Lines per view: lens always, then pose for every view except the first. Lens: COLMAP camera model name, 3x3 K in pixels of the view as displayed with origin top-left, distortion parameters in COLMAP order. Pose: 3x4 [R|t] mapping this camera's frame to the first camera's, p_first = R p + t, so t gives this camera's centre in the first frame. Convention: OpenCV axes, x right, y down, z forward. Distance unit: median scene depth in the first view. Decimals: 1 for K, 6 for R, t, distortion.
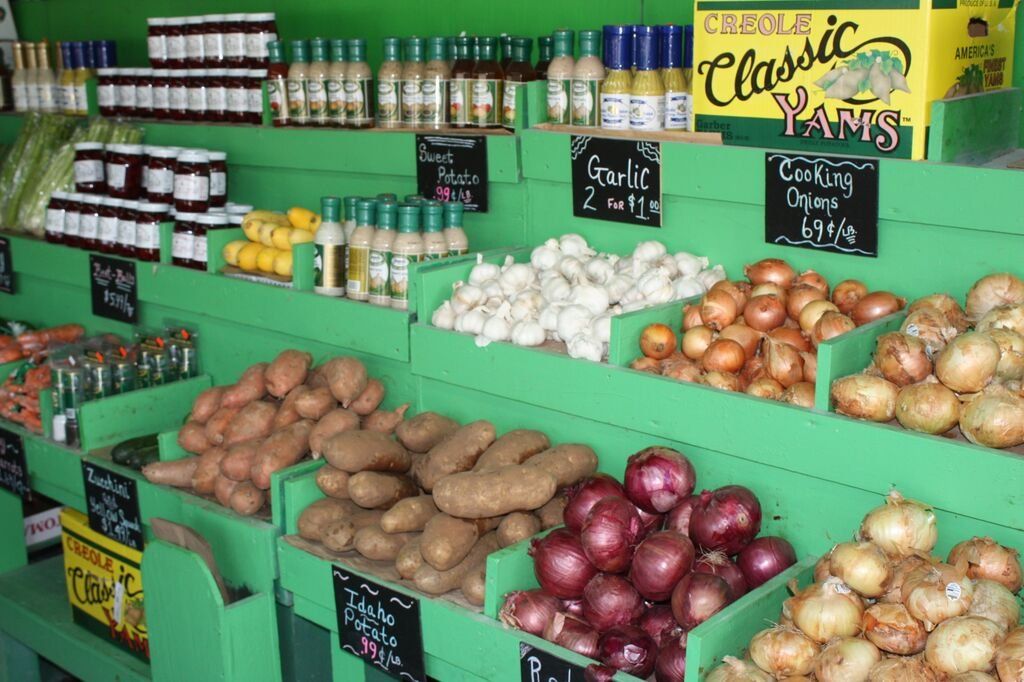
lens RADIAL K [[1267.5, 0, 512.0], [0, 1267.5, 341.0], [0, 0, 1]] dist [-0.079396, 0.093208]
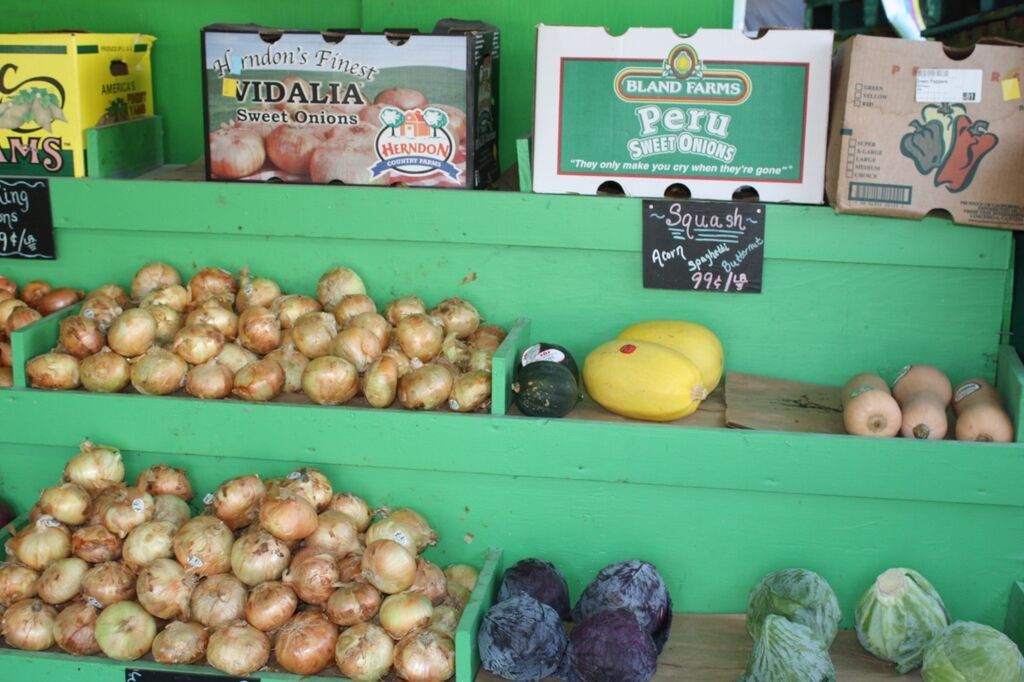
lens RADIAL K [[1267.5, 0, 512.0], [0, 1267.5, 341.0], [0, 0, 1]] dist [-0.079396, 0.093208]
pose [[0.823287, -0.109010, 0.557059, -0.030838], [0.119326, 0.992694, 0.017904, 0.046393], [-0.554941, 0.051731, 0.830280, -0.260735]]
